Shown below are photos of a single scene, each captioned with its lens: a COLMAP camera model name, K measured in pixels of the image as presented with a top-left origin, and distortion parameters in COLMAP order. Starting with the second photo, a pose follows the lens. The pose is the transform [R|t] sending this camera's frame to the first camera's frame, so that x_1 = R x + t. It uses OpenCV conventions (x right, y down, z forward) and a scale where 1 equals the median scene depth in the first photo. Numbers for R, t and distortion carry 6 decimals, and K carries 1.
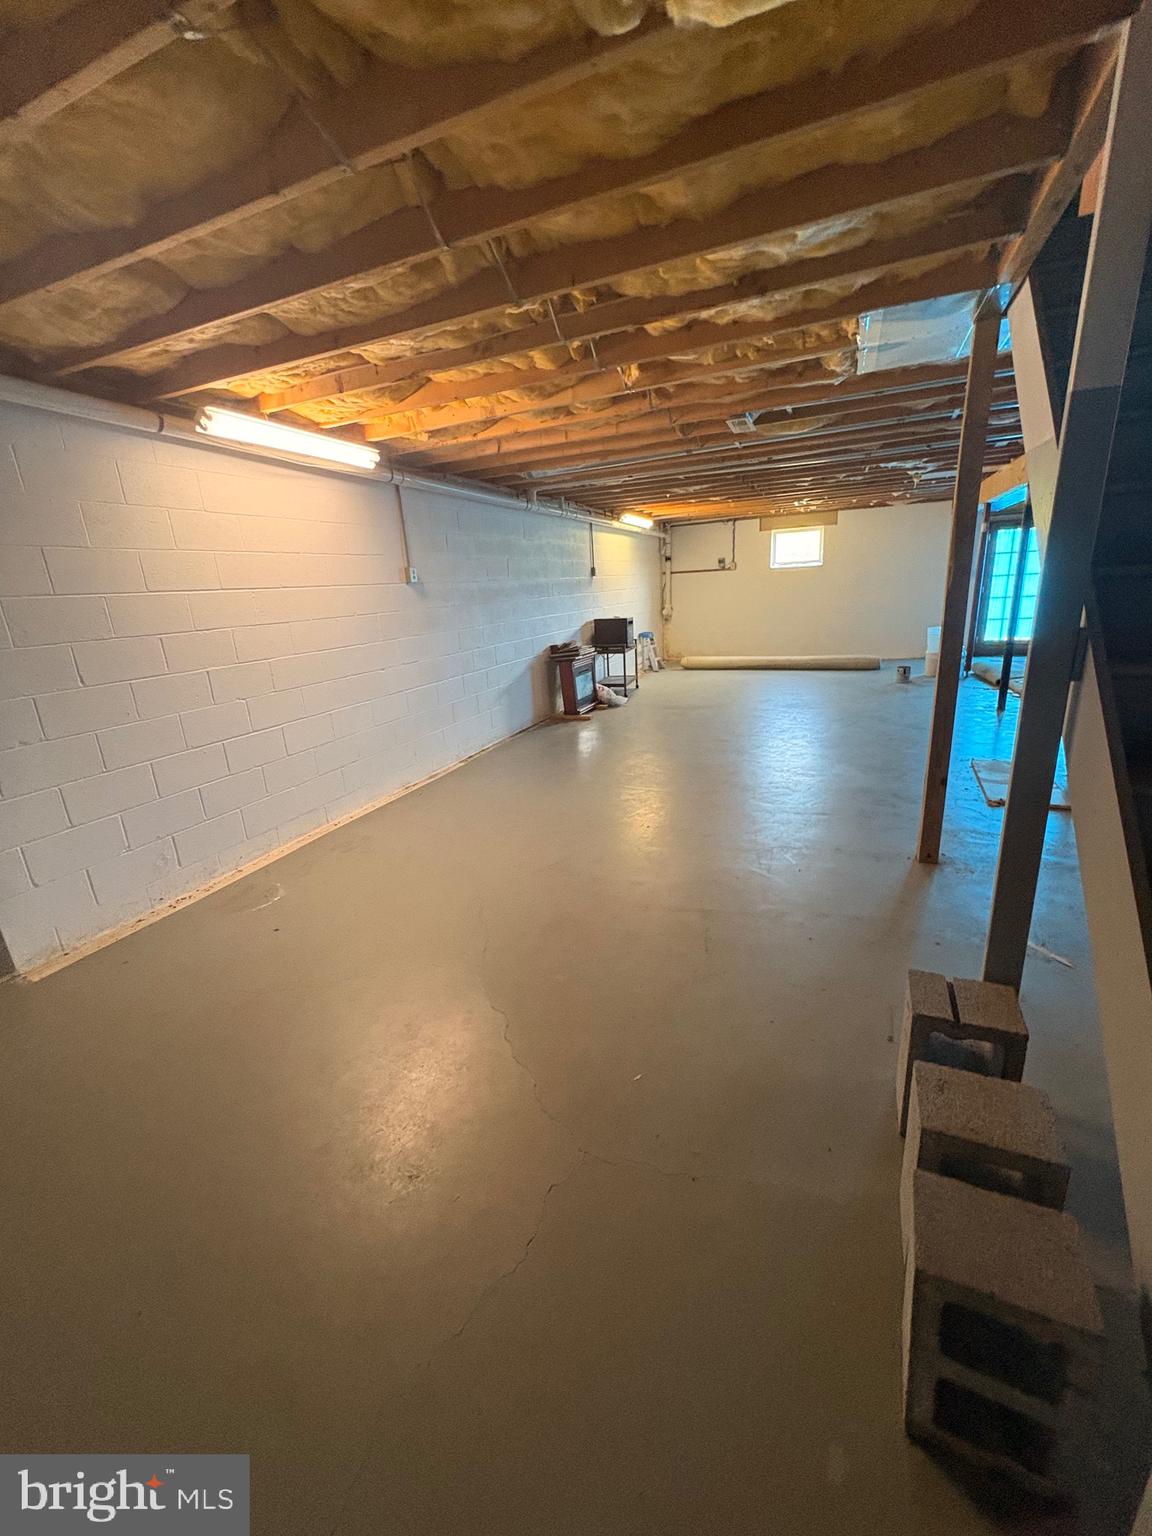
lens RADIAL K [[615.8, 0, 576.6], [0, 615.8, 770.5], [0, 0, 1]] dist [0.001798, 0.000056]
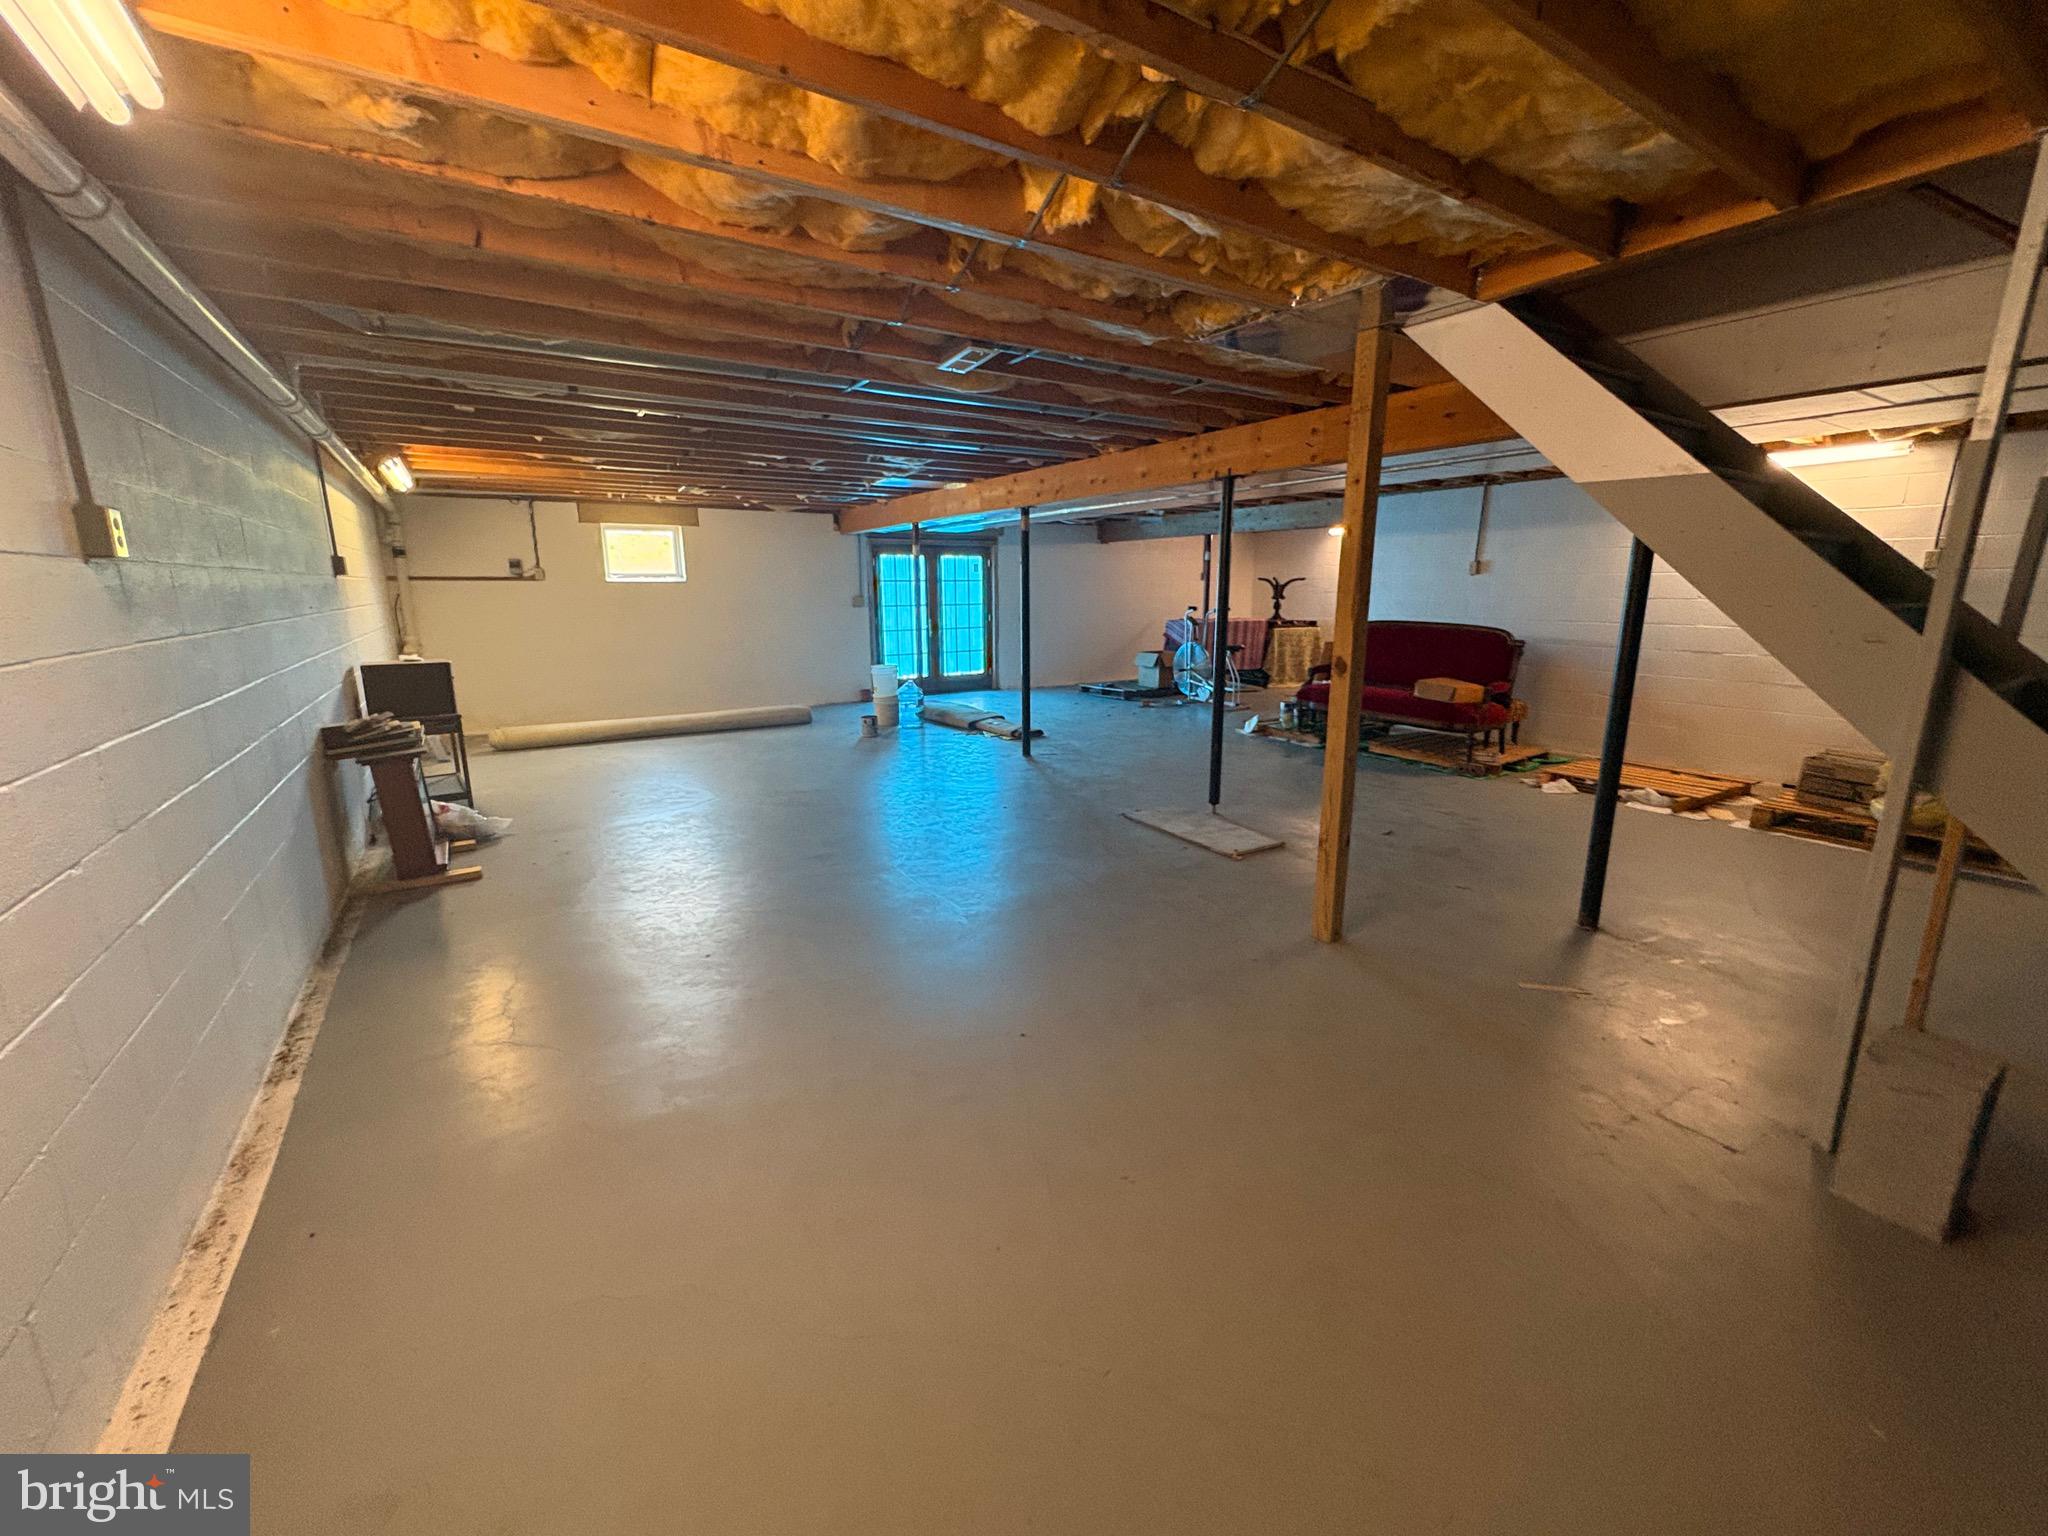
lens RADIAL K [[821.1, 0, 1021.5], [0, 821.1, 765.2], [0, 0, 1]] dist [0.001798, 0.000056]
pose [[0.562739, -0.123284, 0.817390, -0.170980], [0.211849, 0.977301, 0.001554, -0.054813], [-0.799027, 0.172289, 0.576083, 0.209125]]
